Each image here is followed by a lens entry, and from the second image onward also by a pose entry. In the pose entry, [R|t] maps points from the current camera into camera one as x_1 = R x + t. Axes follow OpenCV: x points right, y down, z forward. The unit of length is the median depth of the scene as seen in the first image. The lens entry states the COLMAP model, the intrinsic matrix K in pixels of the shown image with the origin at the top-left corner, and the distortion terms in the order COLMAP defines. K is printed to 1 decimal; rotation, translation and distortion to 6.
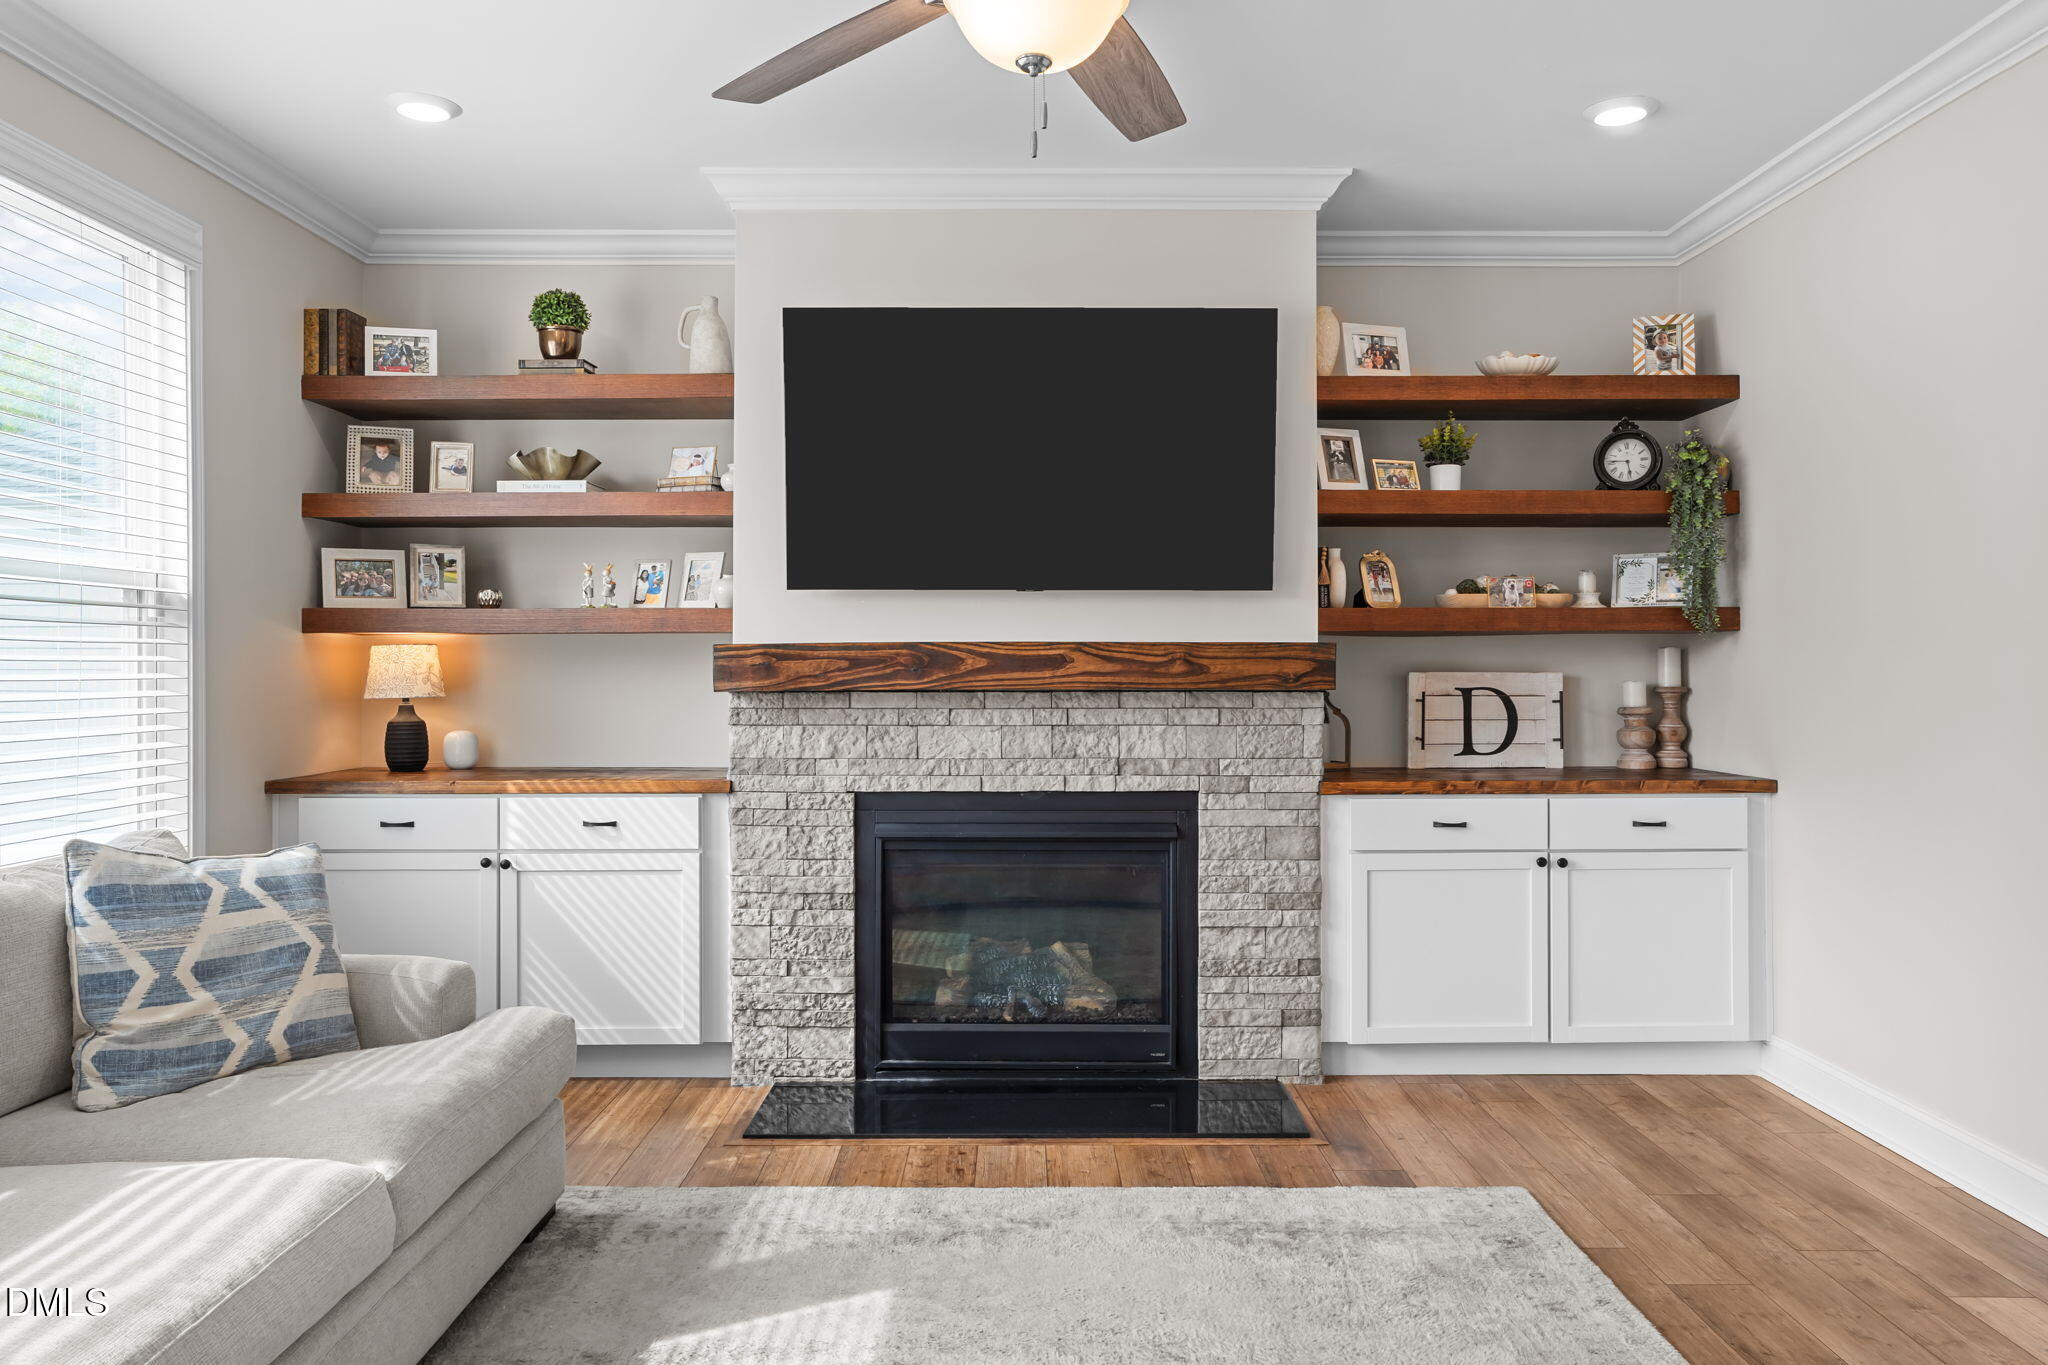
lens RADIAL K [[1424.5, 0, 1029.0], [0, 1424.5, 665.8], [0, 0, 1]] dist [-0.019006, 0.020354]
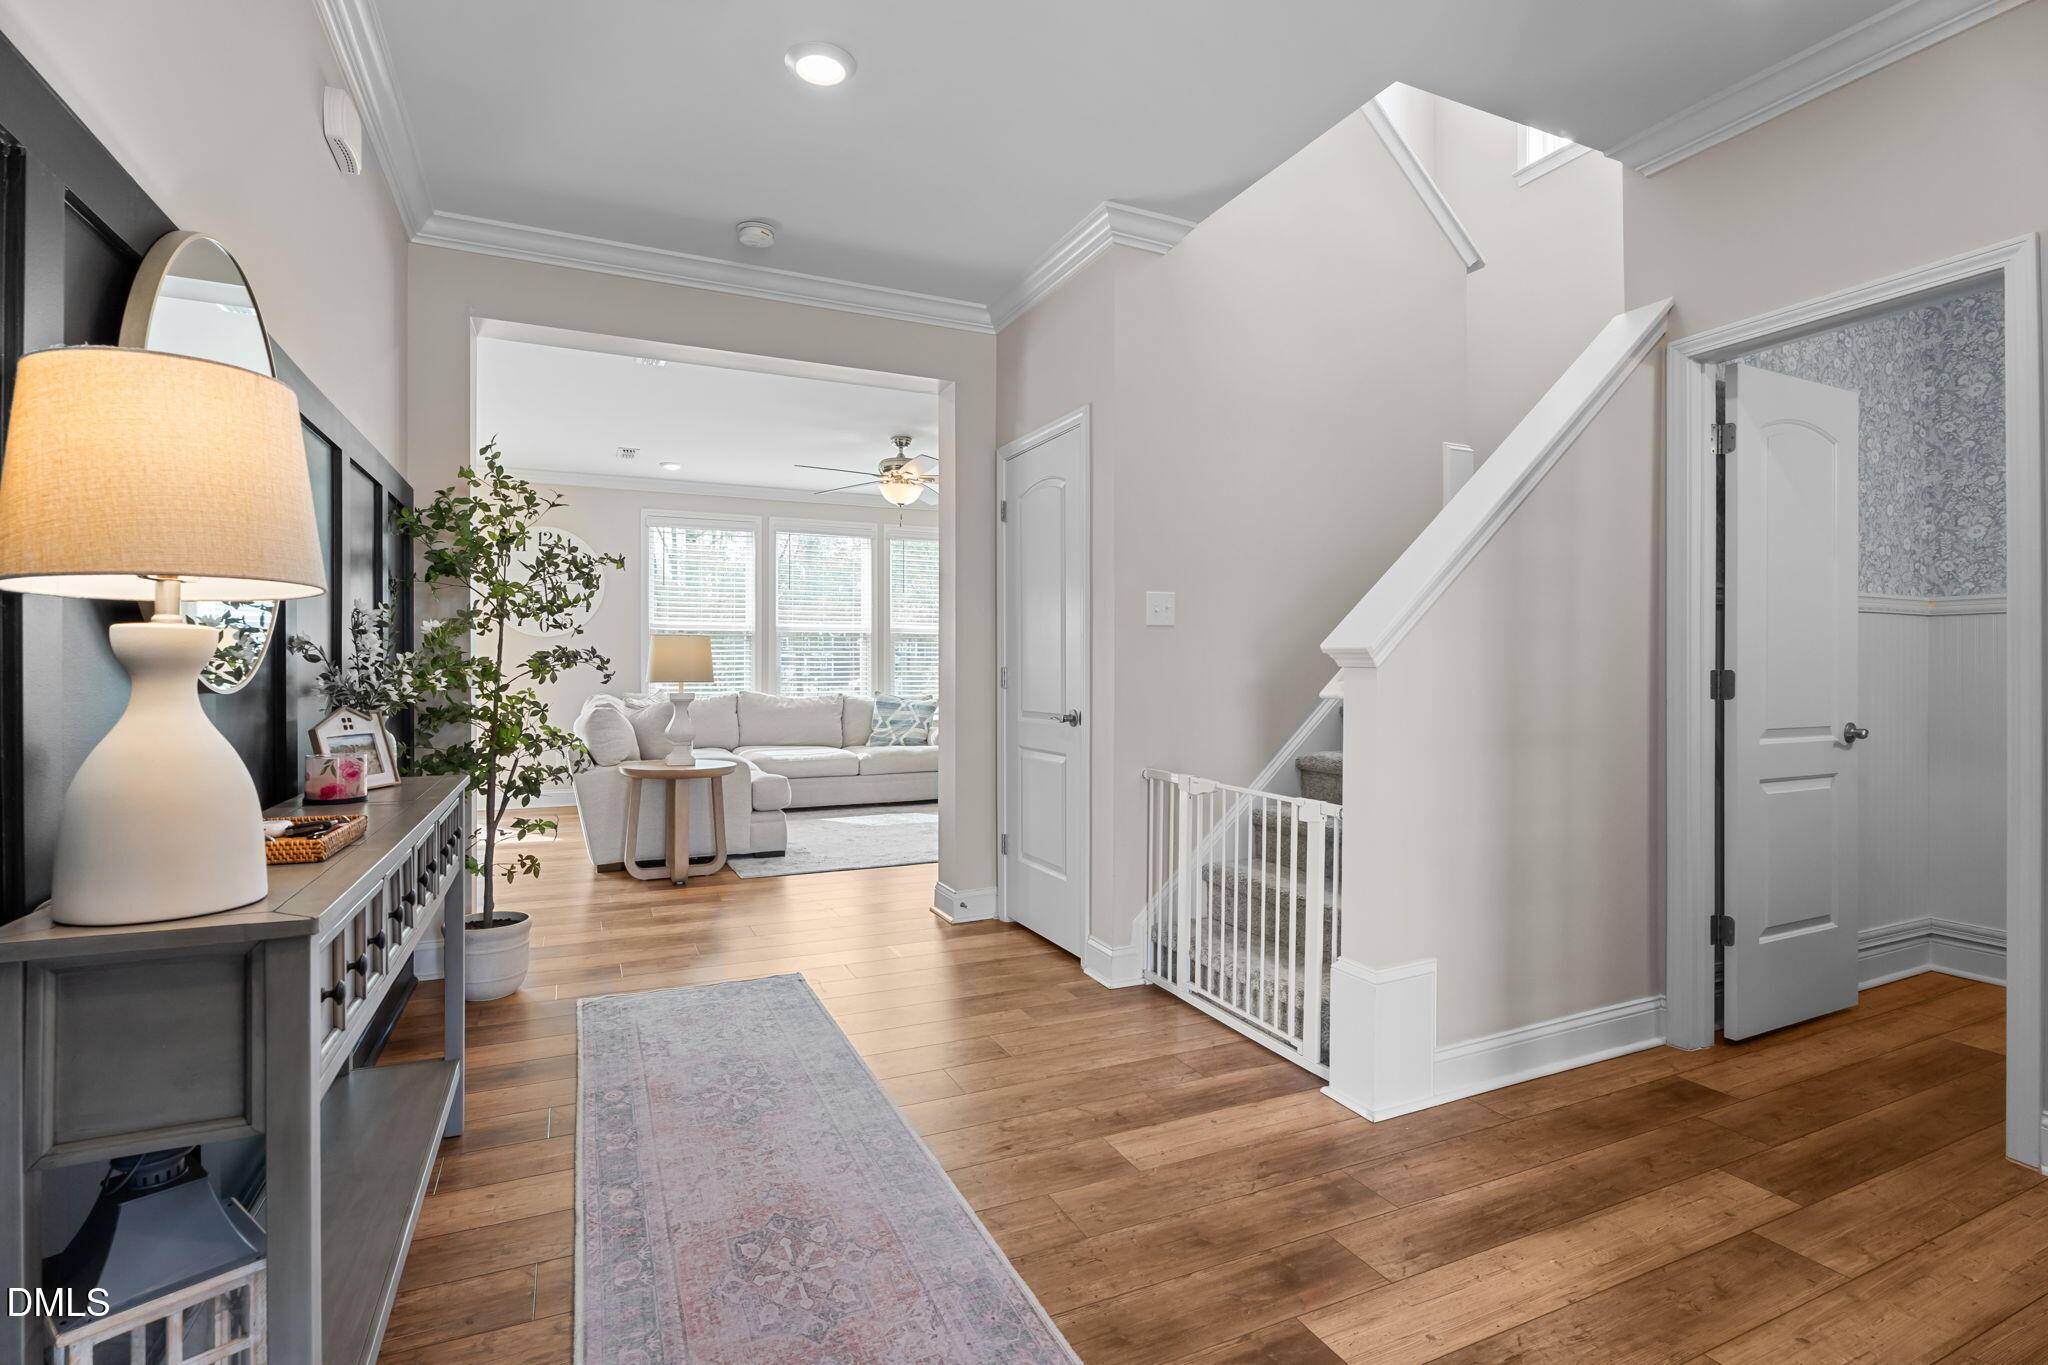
lens RADIAL K [[973.4, 0, 1033.4], [0, 973.4, 677.7], [0, 0, 1]] dist [-0.002656, -0.001813]
pose [[0.431719, 0.003817, -0.902000, 1.520765], [0.004360, 0.999971, 0.006318, 0.037787], [0.901998, -0.006660, 0.431690, 0.056902]]
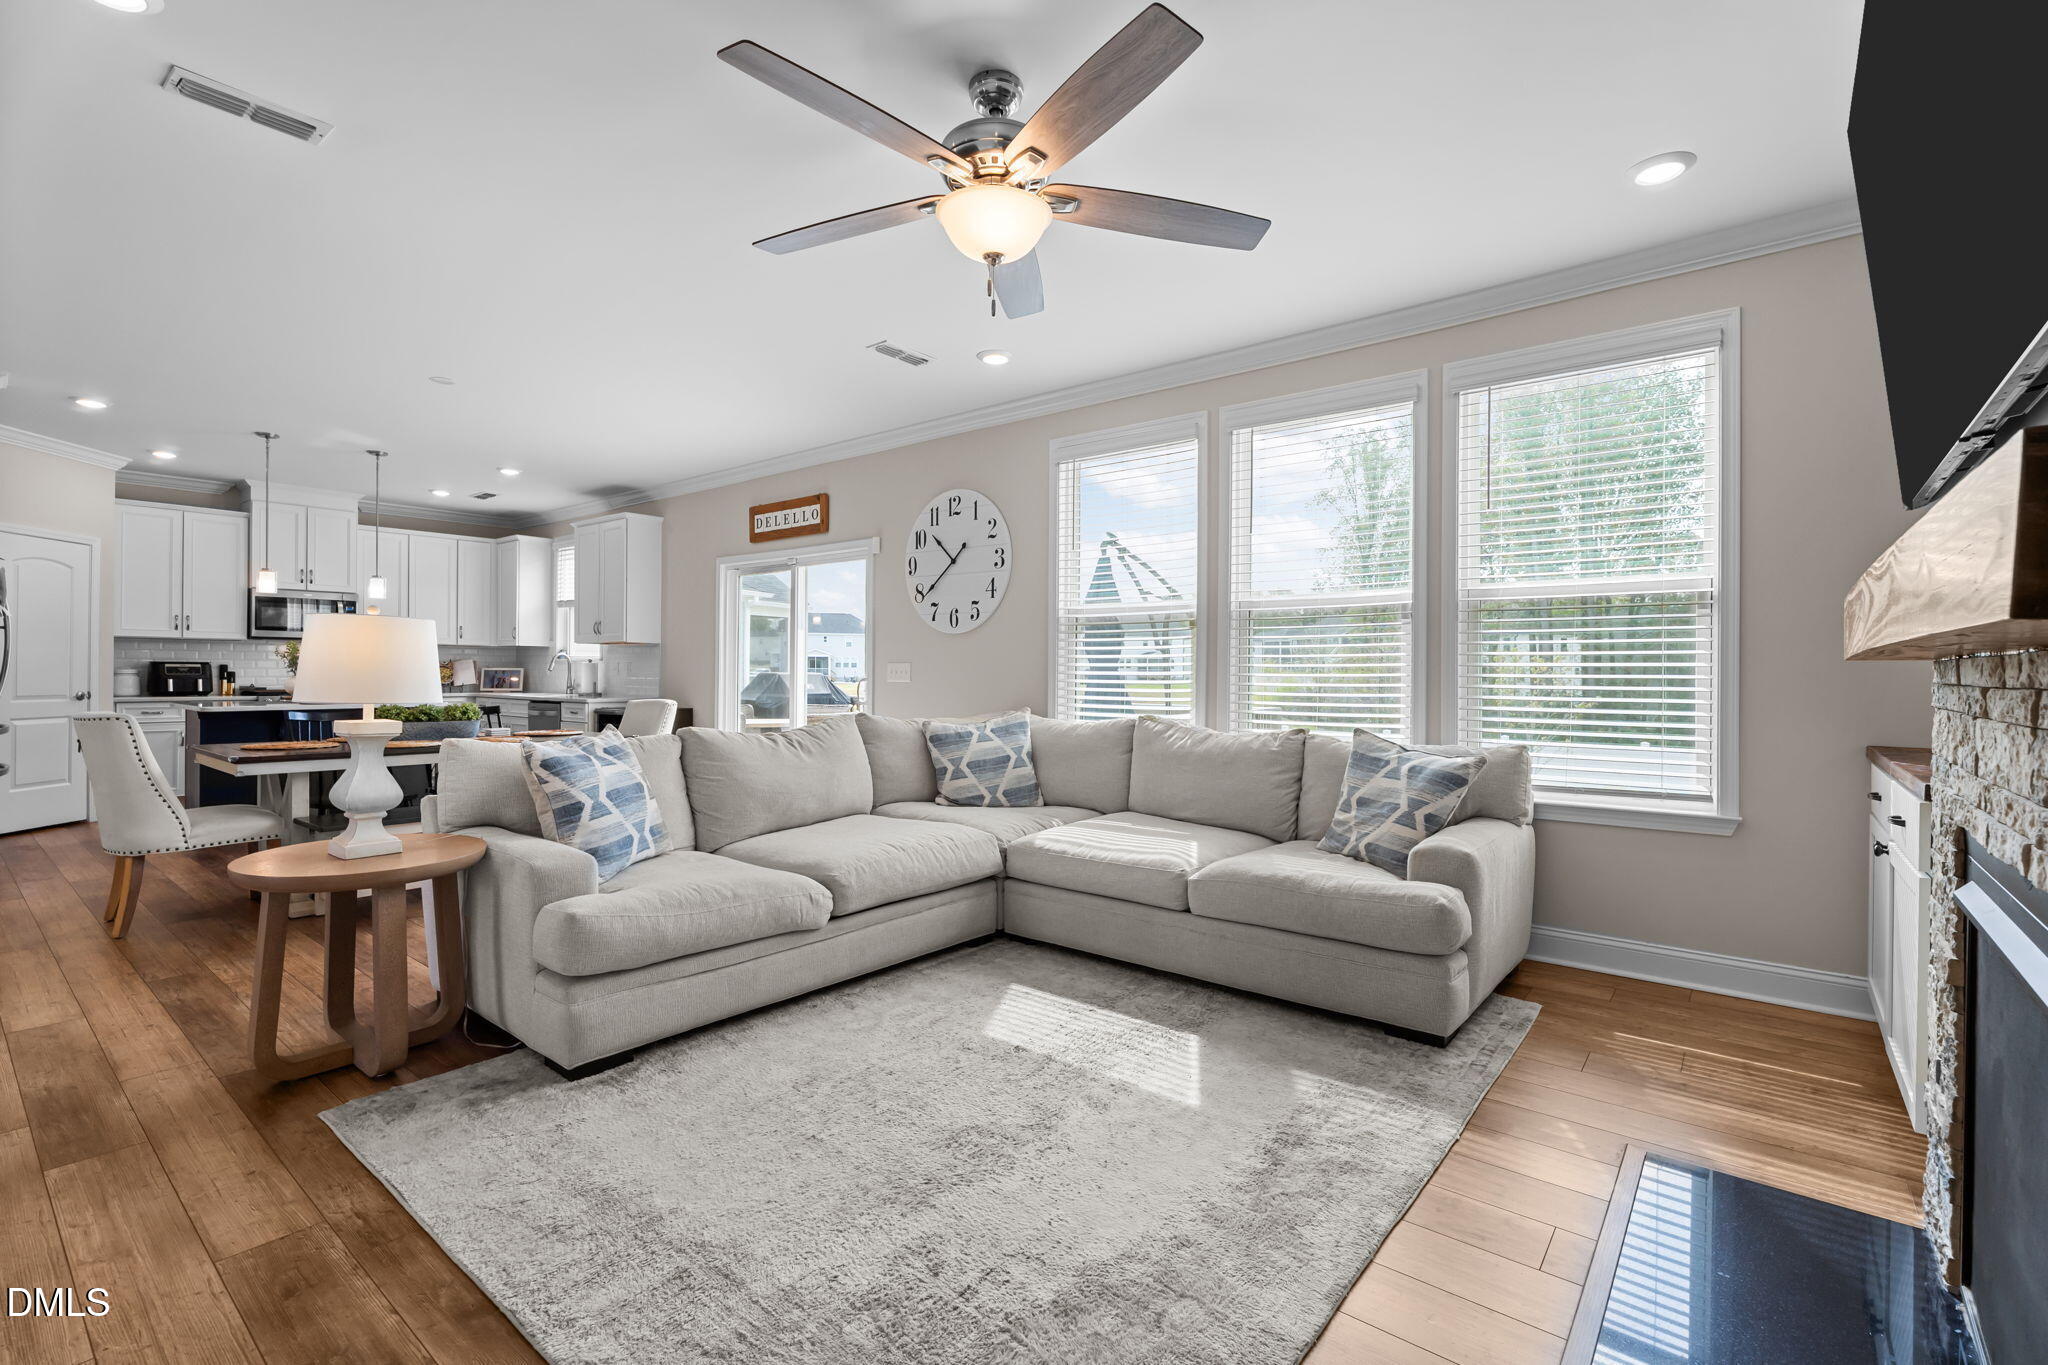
lens RADIAL K [[926.2, 0, 1058.4], [0, 926.2, 664.3], [0, 0, 1]] dist [-0.004241, -0.000324]
pose [[-0.619959, -0.009313, -0.784579, 0.432247], [-0.005420, 0.999957, -0.007586, 0.025872], [0.784616, -0.000451, -0.619982, 0.953572]]
